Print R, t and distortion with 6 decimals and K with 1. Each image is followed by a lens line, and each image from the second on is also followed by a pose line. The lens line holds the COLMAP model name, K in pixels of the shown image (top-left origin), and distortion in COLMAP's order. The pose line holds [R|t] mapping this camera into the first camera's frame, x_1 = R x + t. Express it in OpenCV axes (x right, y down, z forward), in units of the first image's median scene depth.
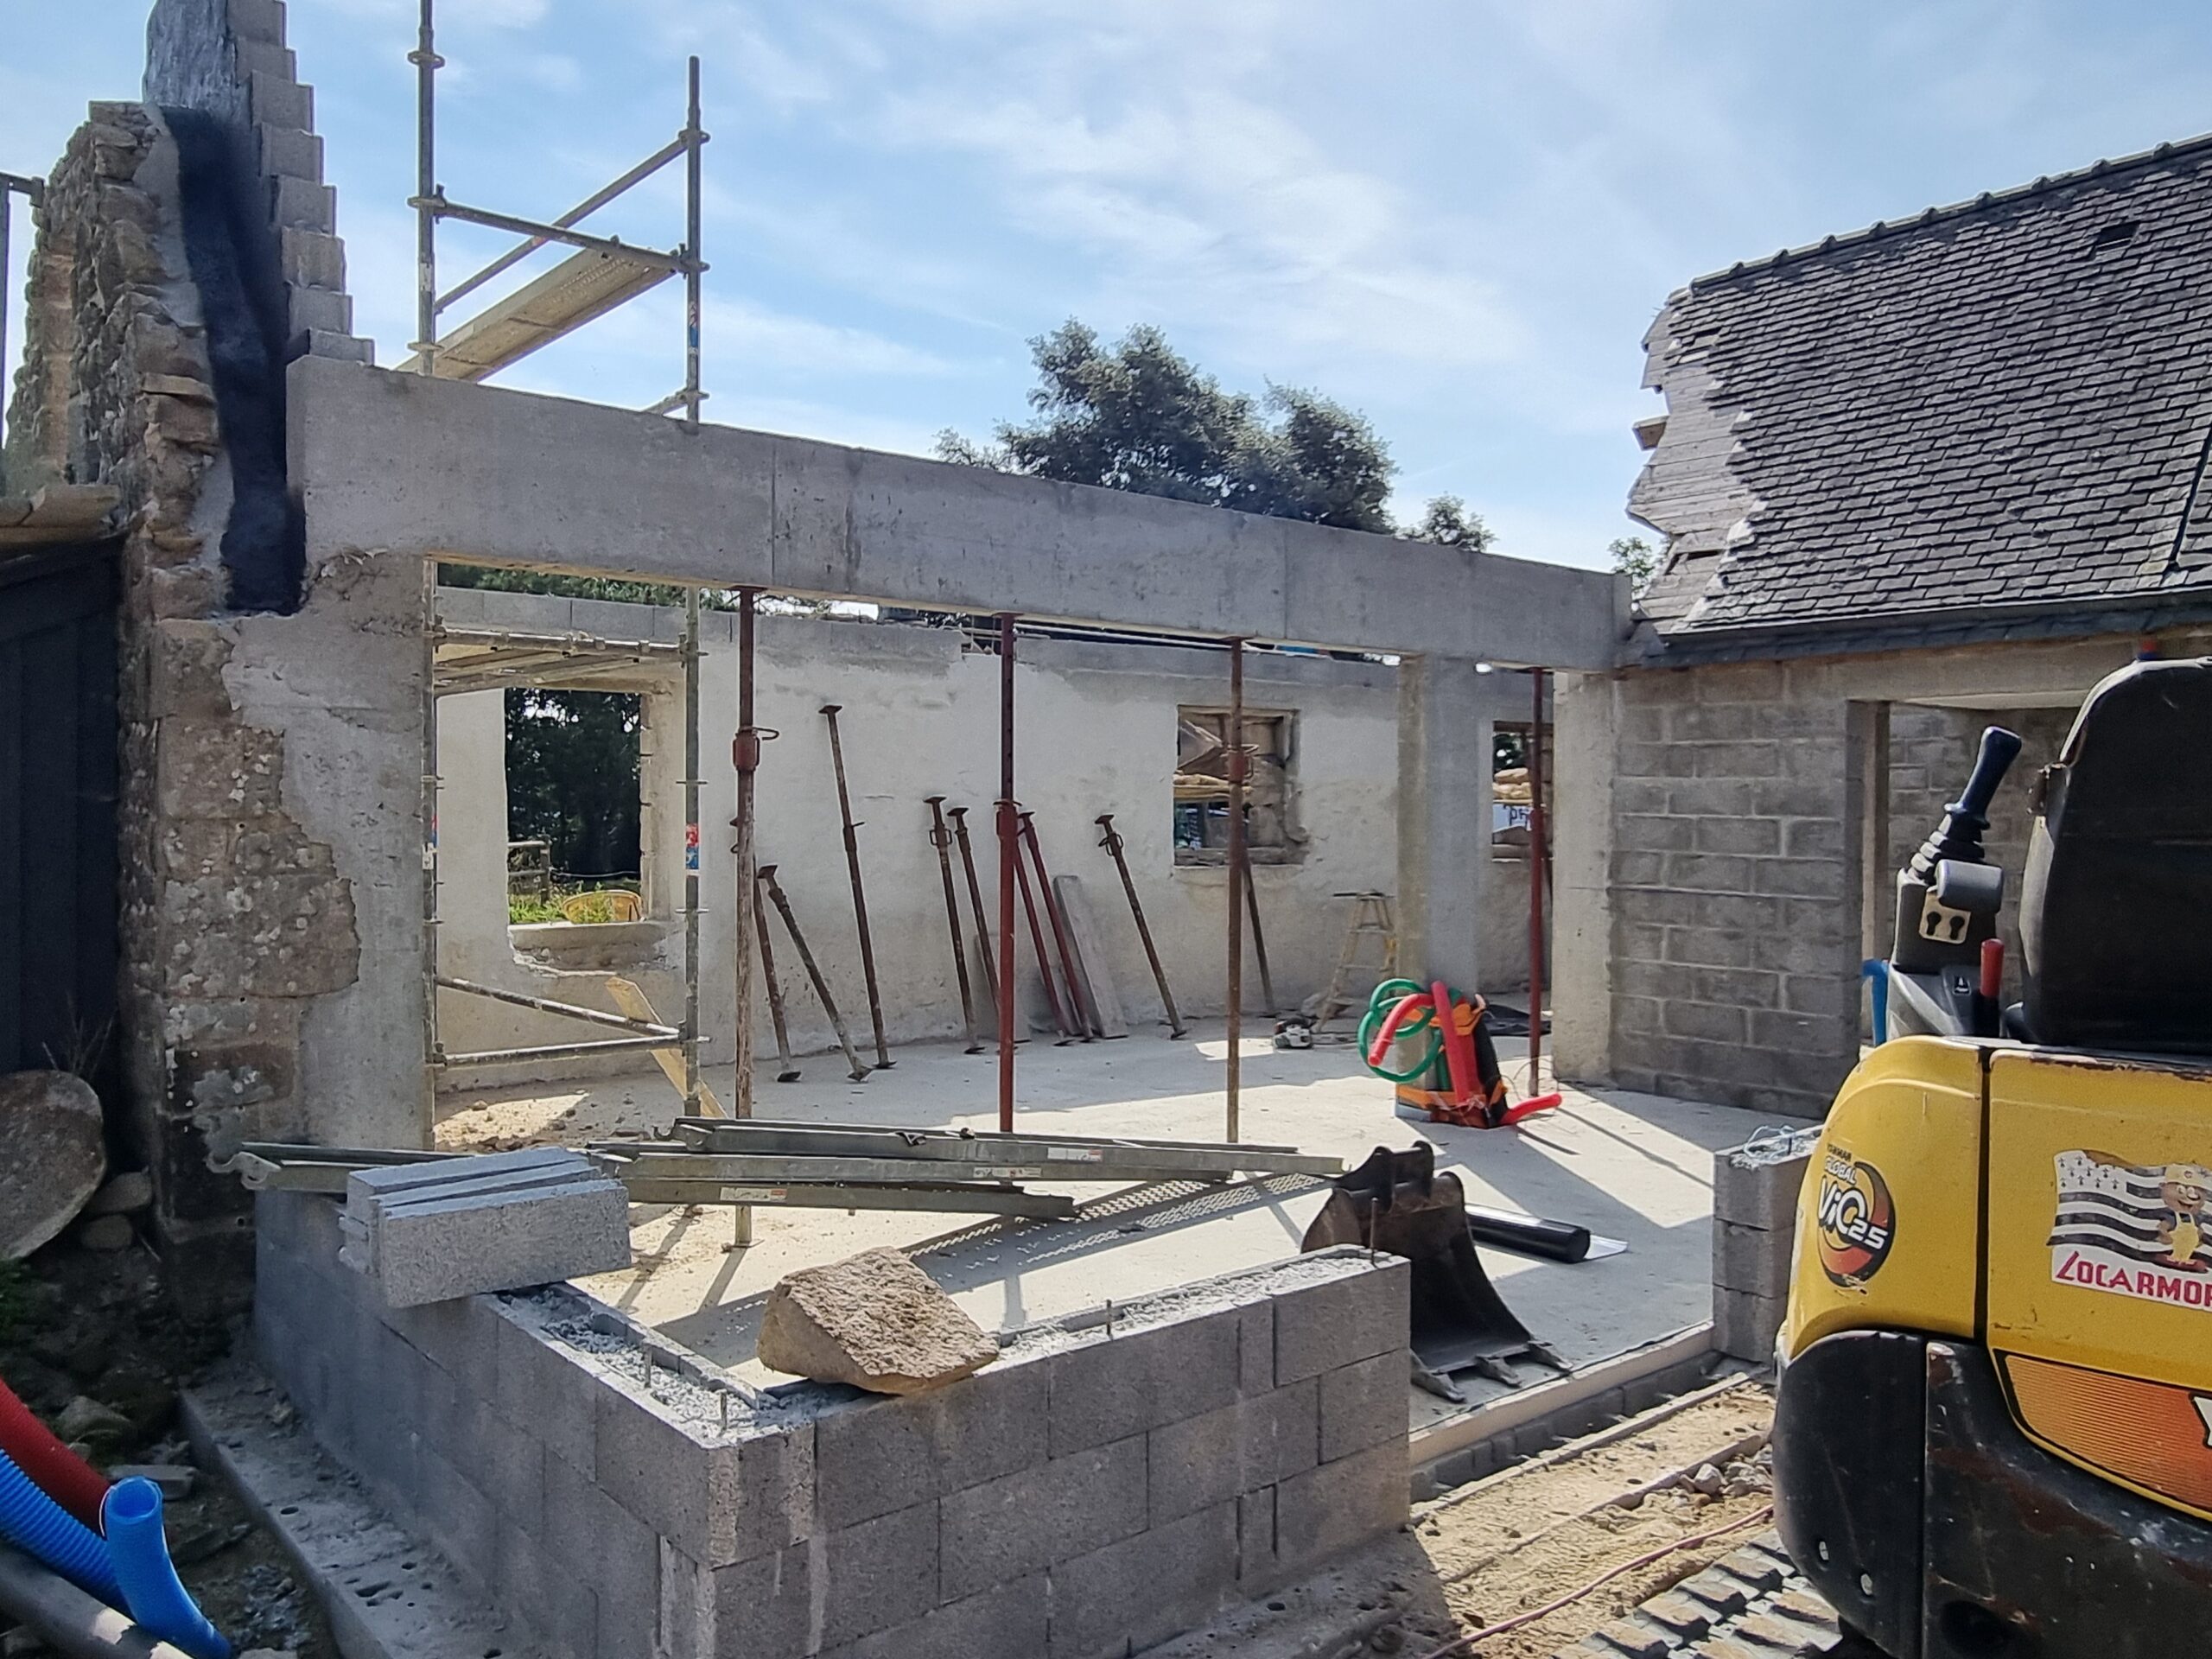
lens RADIAL K [[1636.4, 0, 1134.5], [0, 1636.4, 825.1], [0, 0, 1]] dist [-0.001350, 0.008111]
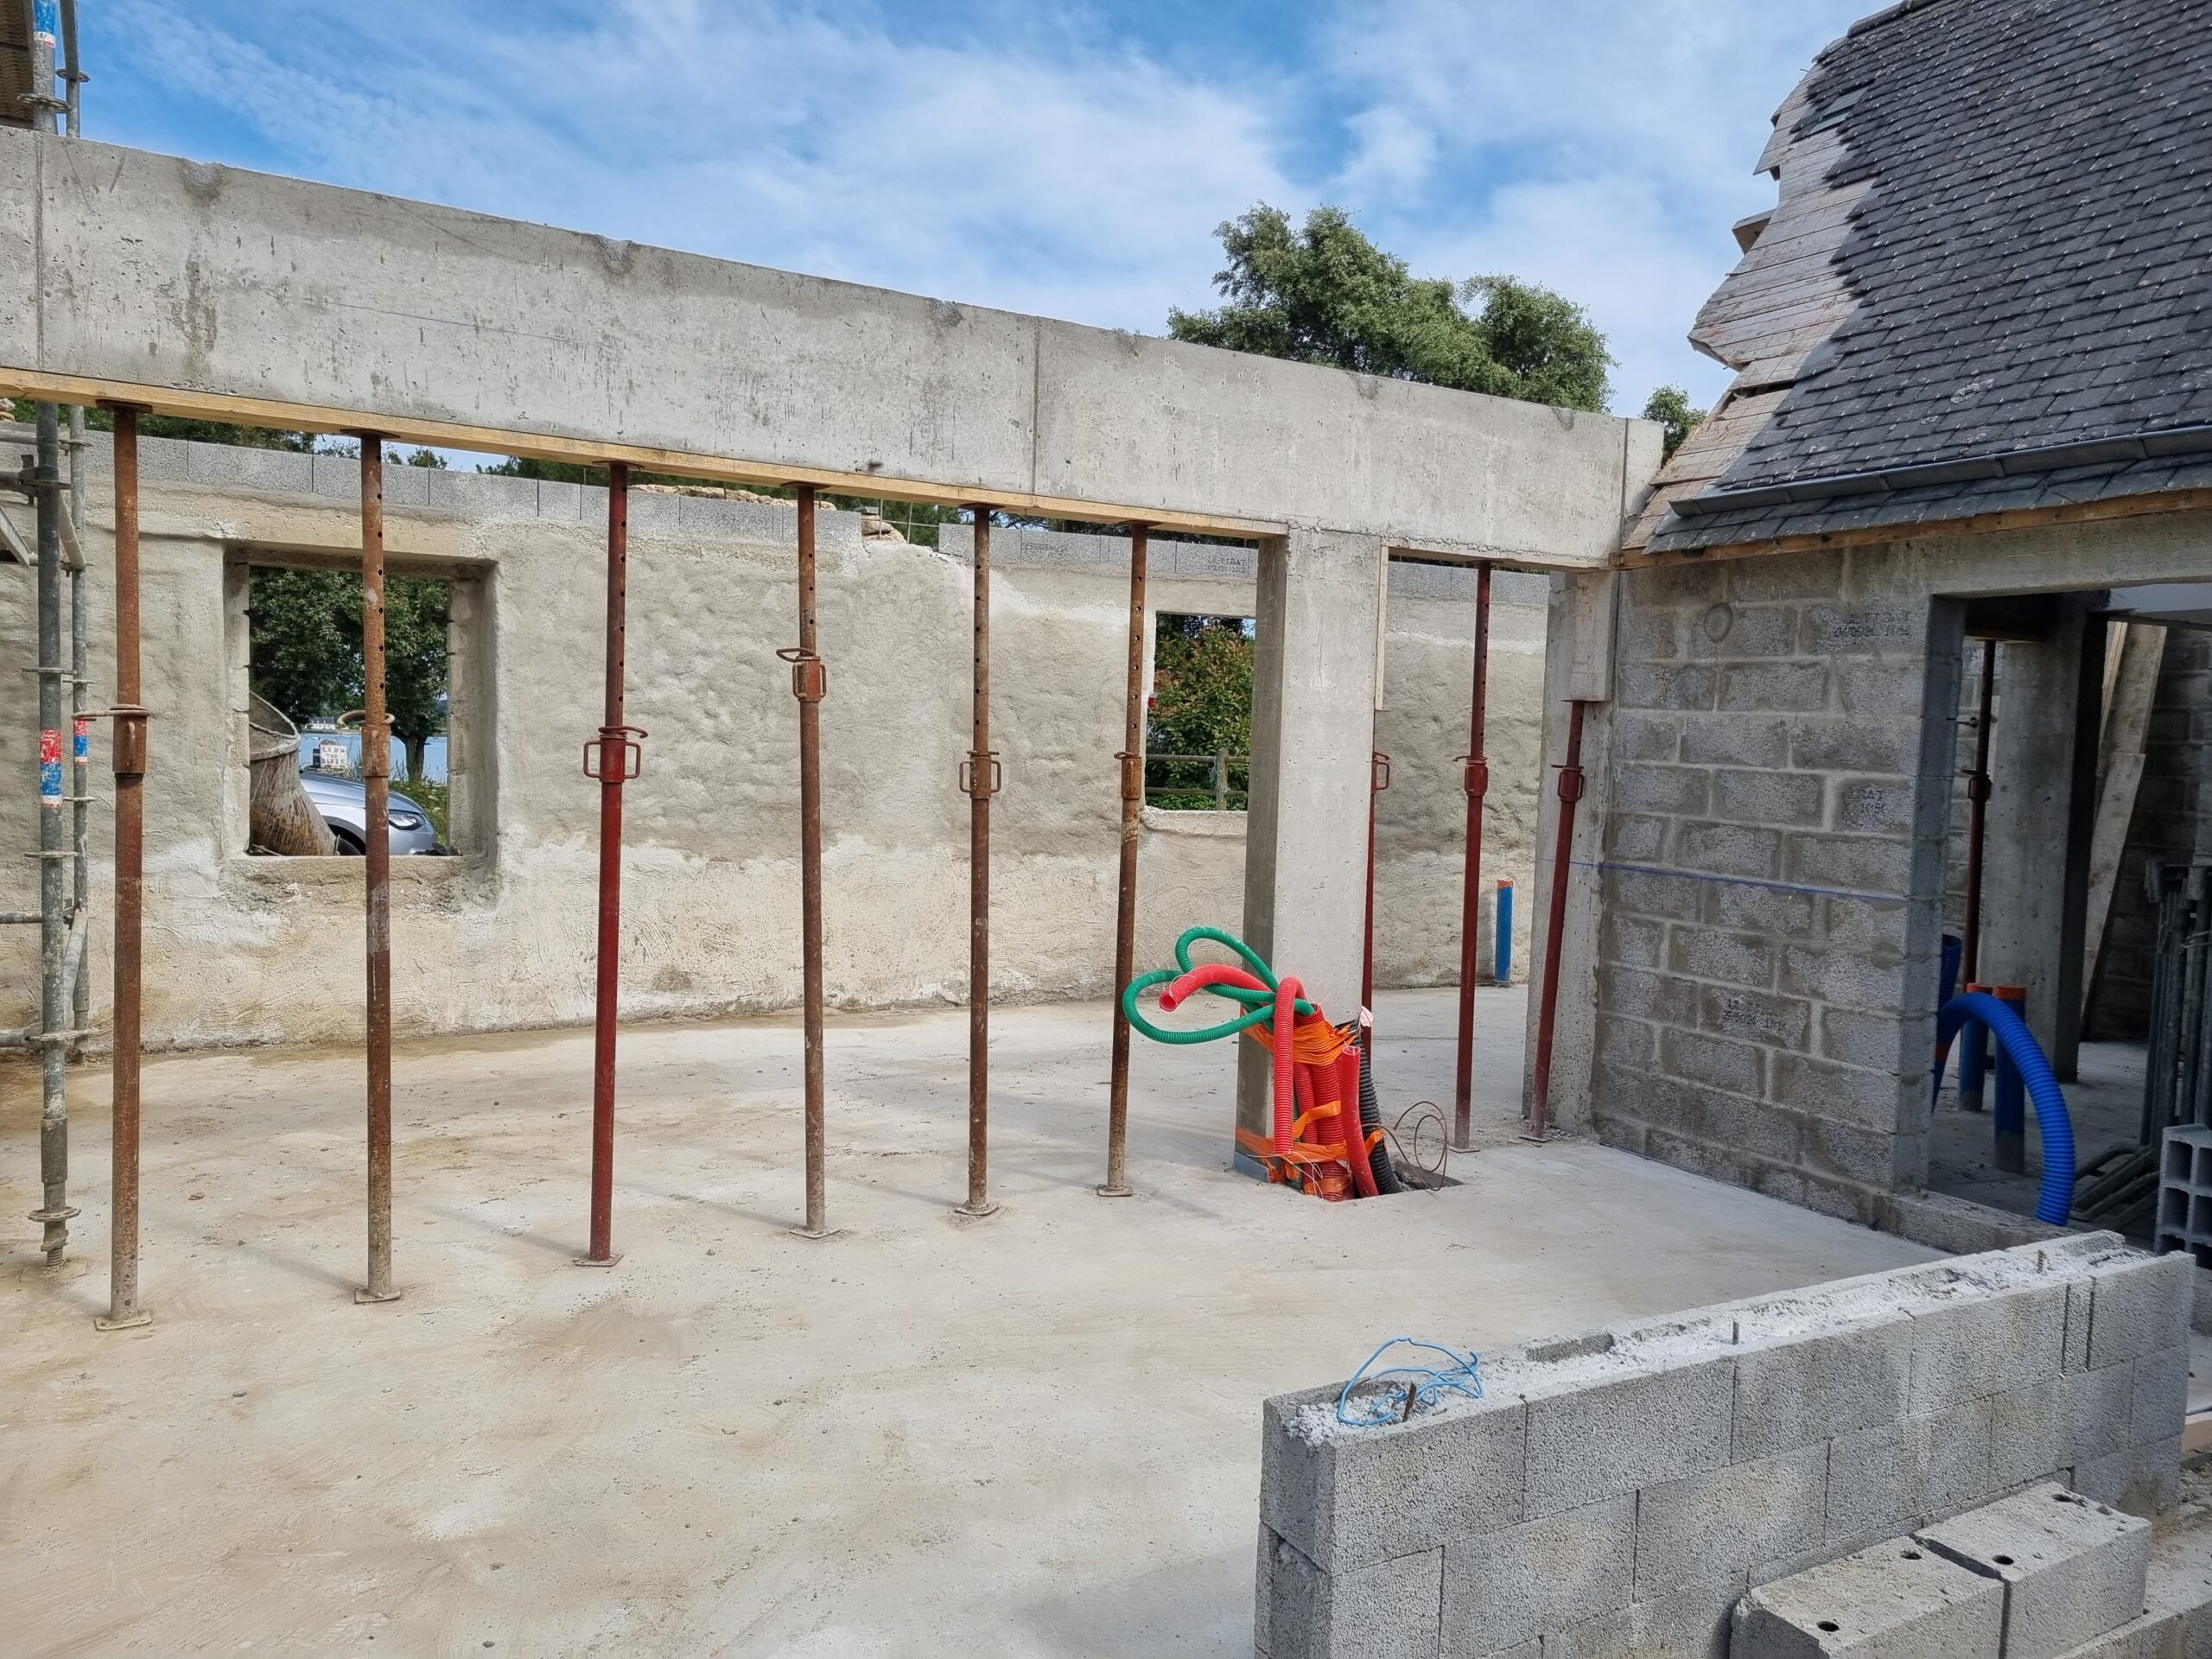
lens RADIAL K [[1621.8, 0, 1152.1], [0, 1621.8, 842.8], [0, 0, 1]] dist [0.041842, -0.009778]
pose [[0.982215, 0.041165, -0.183192, 0.245215], [-0.032050, 0.998109, 0.052445, -0.001976], [0.185005, -0.045641, 0.981677, 0.284968]]
